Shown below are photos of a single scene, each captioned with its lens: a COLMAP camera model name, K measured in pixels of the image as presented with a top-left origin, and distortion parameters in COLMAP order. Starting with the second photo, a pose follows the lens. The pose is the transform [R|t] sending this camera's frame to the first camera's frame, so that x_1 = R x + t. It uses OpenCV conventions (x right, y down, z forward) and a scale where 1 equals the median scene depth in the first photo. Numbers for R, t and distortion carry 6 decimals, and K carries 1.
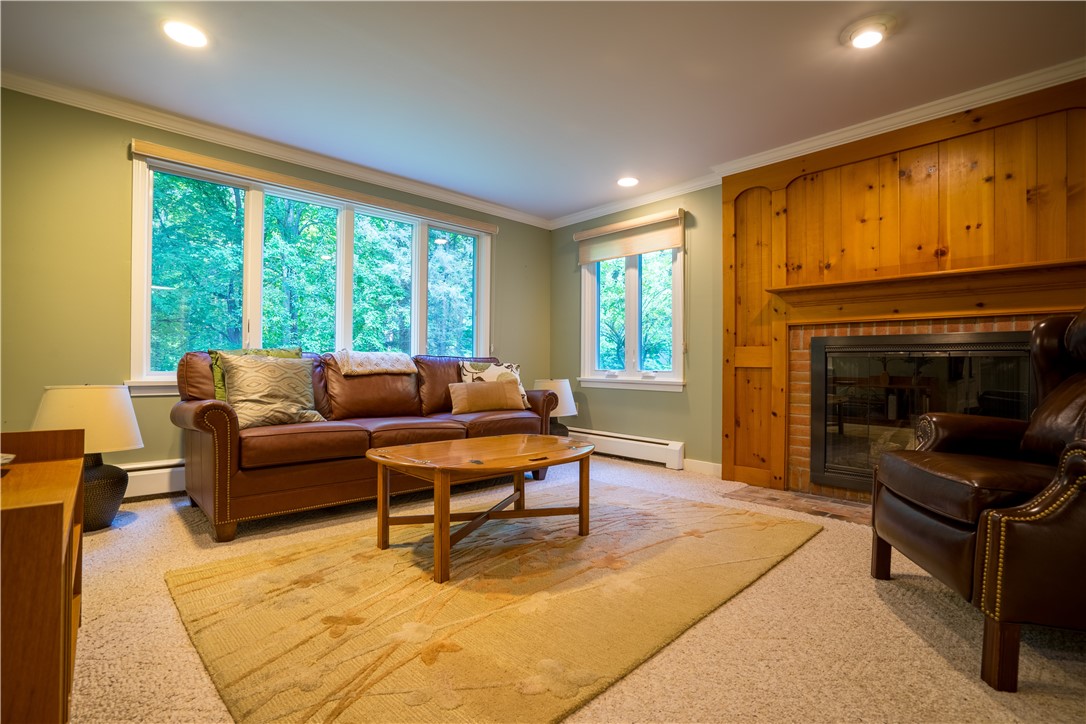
lens RADIAL K [[497.8, 0, 544.7], [0, 497.8, 362.7], [0, 0, 1]] dist [-0.058635, 0.025216]
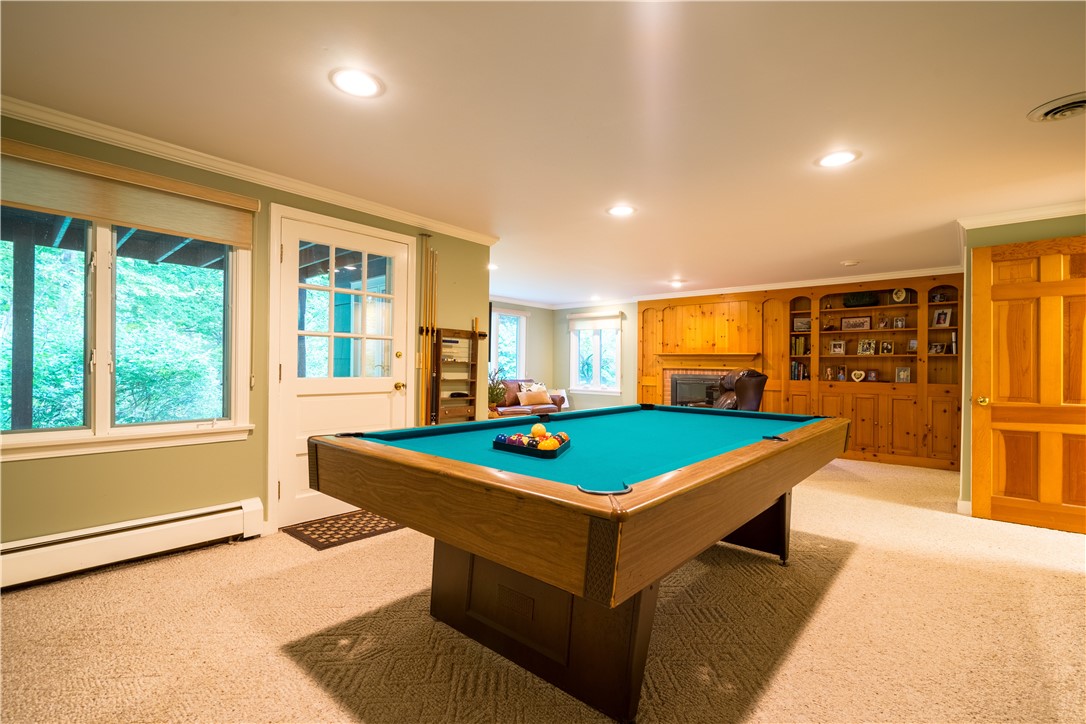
lens RADIAL K [[483.4, 0, 545.1], [0, 483.4, 363.5], [0, 0, 1]] dist [-0.001559, -0.000076]
pose [[0.995376, 0.003151, 0.096006, -0.310483], [-0.003073, 0.999995, -0.000959, -0.097961], [-0.096008, 0.000660, 0.995380, -1.320946]]
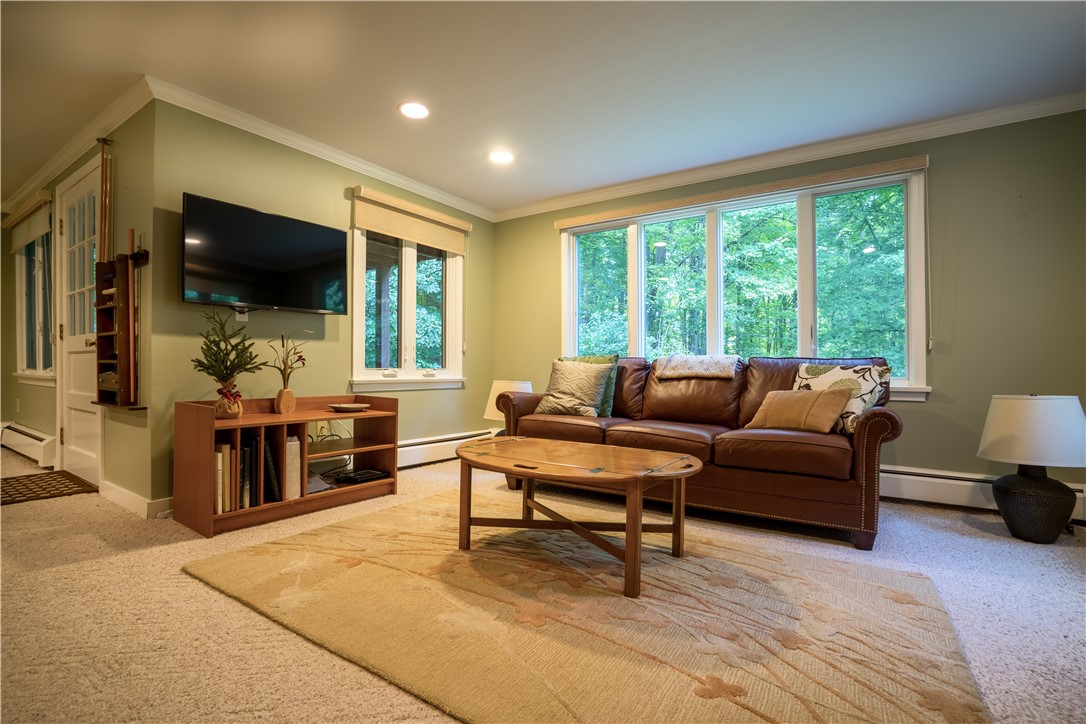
lens RADIAL K [[497.8, 0, 544.7], [0, 497.8, 362.7], [0, 0, 1]] dist [-0.058635, 0.025216]
pose [[0.225898, -0.019340, -0.973959, 0.568182], [-0.000124, 0.999802, -0.019882, 0.013163], [0.974151, 0.004612, 0.225851, 0.526596]]
